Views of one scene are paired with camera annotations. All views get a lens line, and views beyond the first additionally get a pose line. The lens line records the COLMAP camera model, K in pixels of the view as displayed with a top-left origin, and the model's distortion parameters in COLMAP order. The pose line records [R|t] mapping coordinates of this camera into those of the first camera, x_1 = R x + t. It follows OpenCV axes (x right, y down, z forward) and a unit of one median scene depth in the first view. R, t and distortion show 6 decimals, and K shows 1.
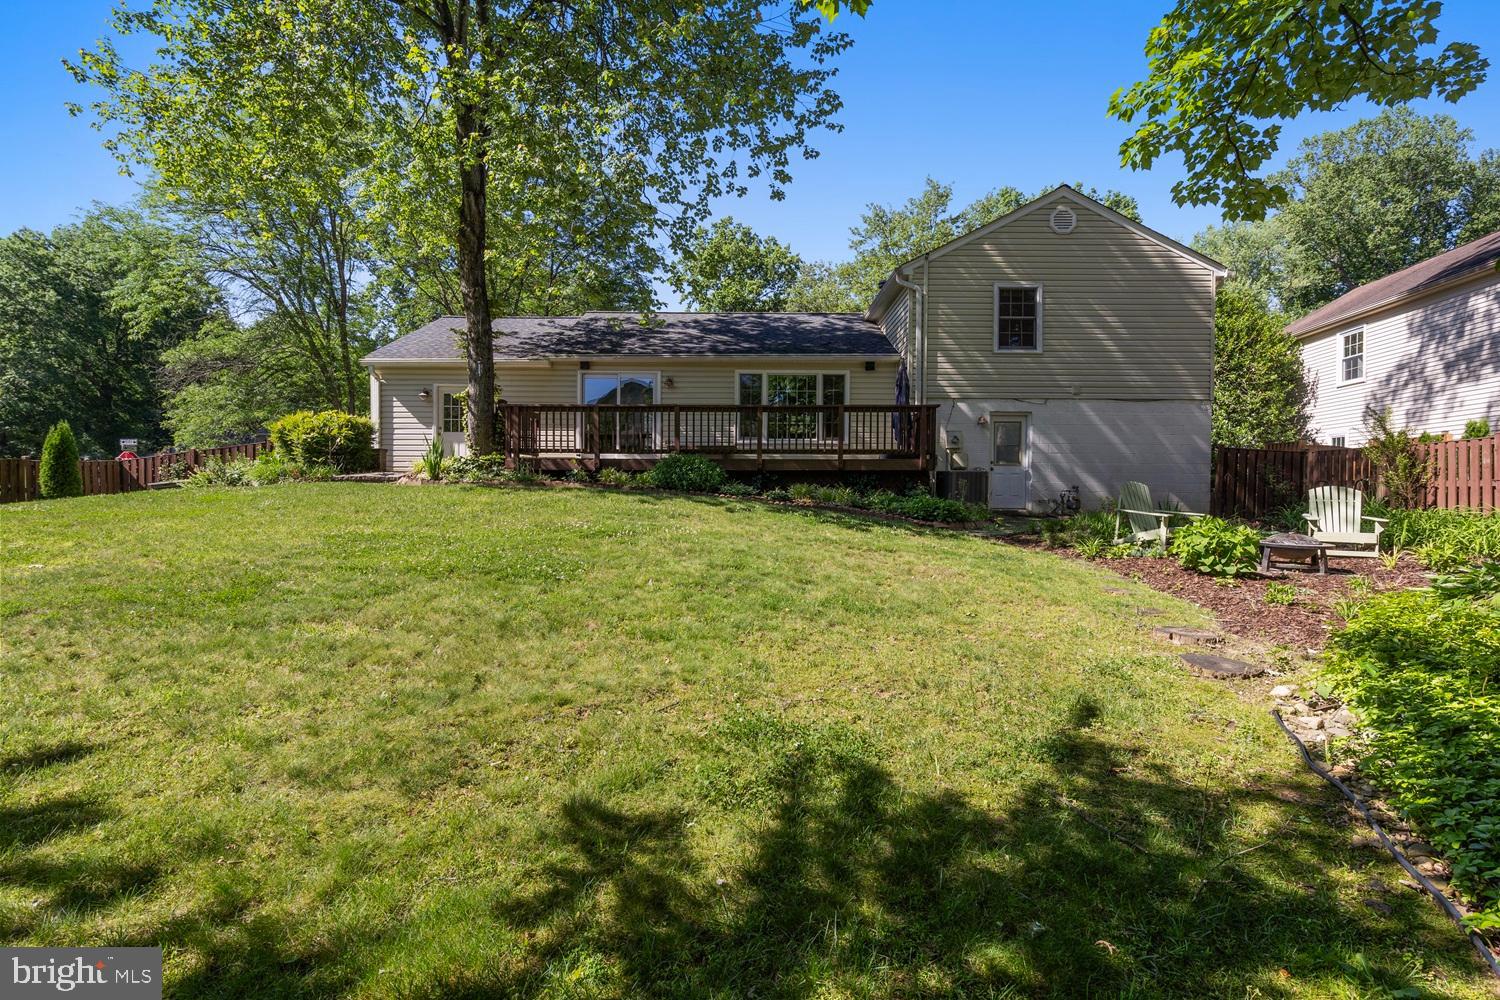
lens RADIAL K [[666.9, 0, 785.3], [0, 666.9, 496.1], [0, 0, 1]] dist [-0.002134, 0.009915]
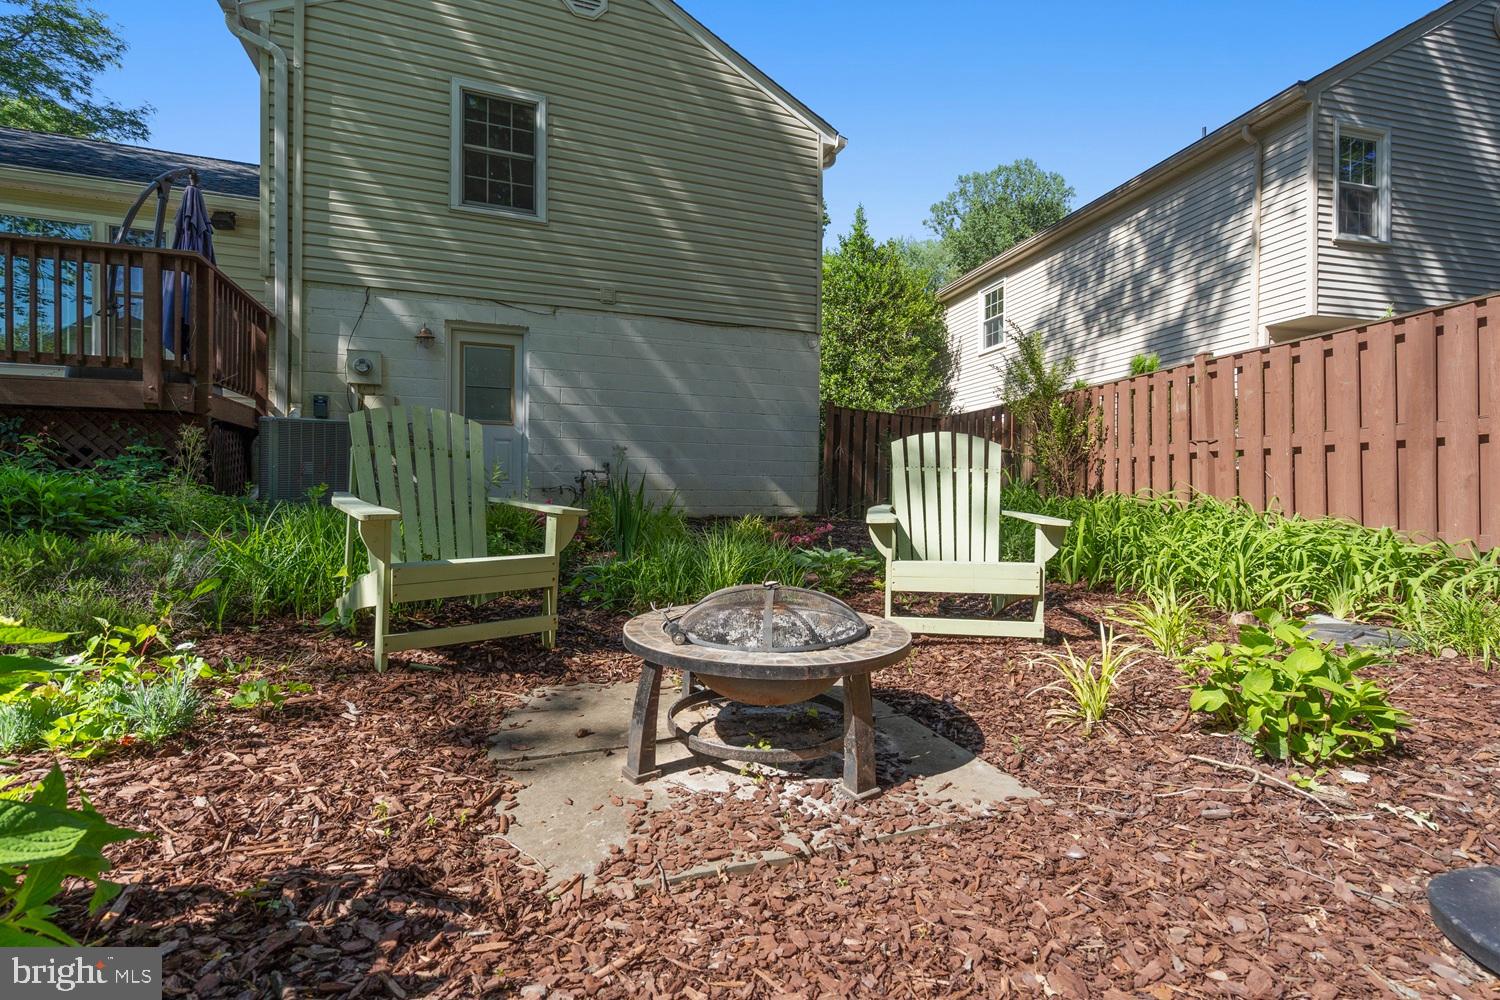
lens RADIAL K [[679.4, 0, 755.4], [0, 679.4, 487.7], [0, 0, 1]] dist [-0.000398, -0.000044]
pose [[0.935086, 0.004997, 0.354386, 0.345976], [-0.002569, 0.999970, -0.007321, 0.012121], [-0.354412, 0.005936, 0.935071, 0.402112]]
